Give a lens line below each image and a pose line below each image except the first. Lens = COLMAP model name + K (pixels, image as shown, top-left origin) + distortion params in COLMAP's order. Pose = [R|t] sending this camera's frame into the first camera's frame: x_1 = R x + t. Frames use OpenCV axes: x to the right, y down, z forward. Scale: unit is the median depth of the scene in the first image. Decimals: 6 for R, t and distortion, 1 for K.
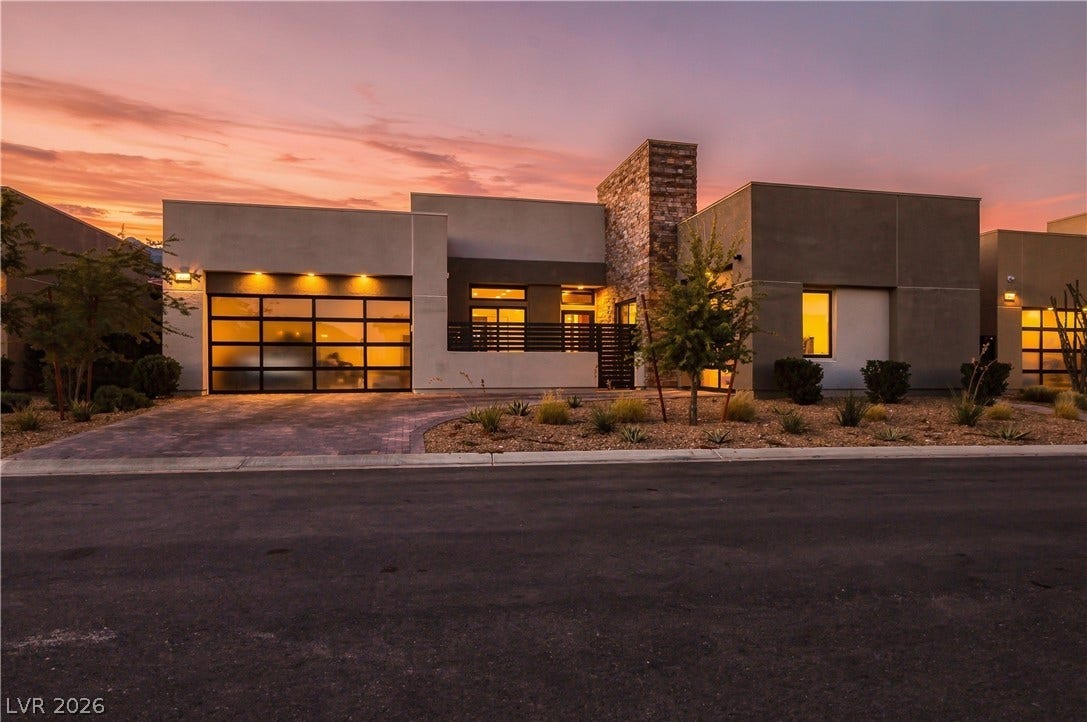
lens RADIAL K [[618.8, 0, 539.0], [0, 618.8, 366.3], [0, 0, 1]] dist [0.000103, 0.000099]
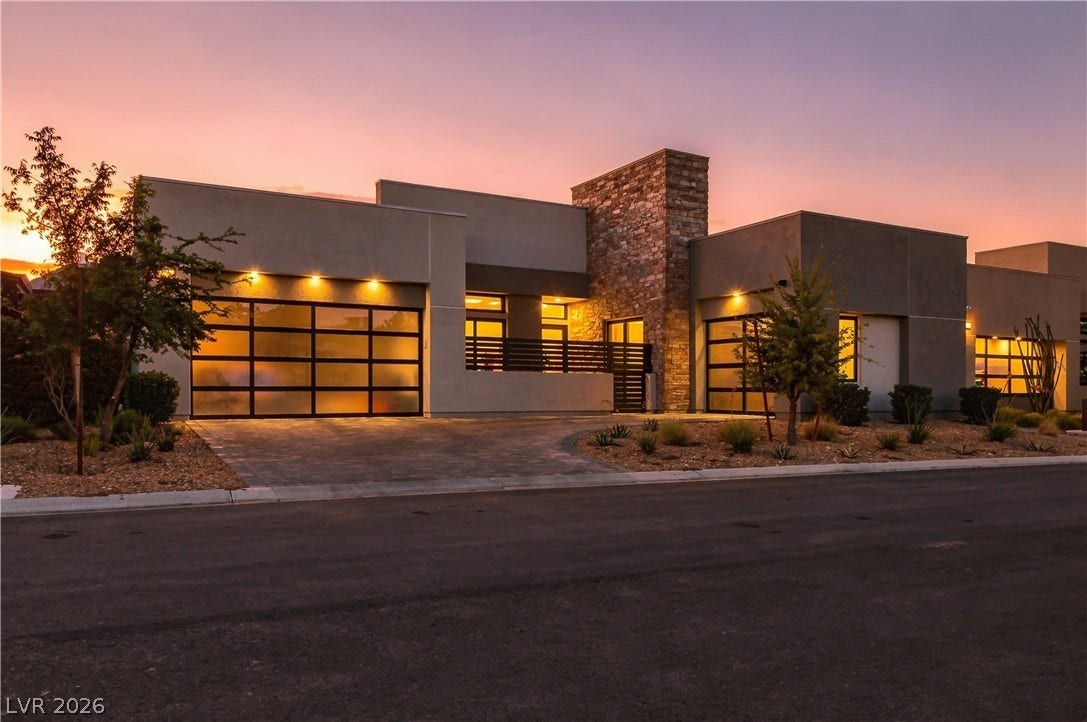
lens RADIAL K [[805.7, 0, 542.8], [0, 805.7, 389.2], [0, 0, 1]] dist [0.037466, 0.002409]
pose [[0.954869, 0.005551, 0.296975, -0.364080], [-0.006180, 0.999980, 0.001178, 0.000382], [-0.296962, -0.002960, 0.954885, -0.122735]]
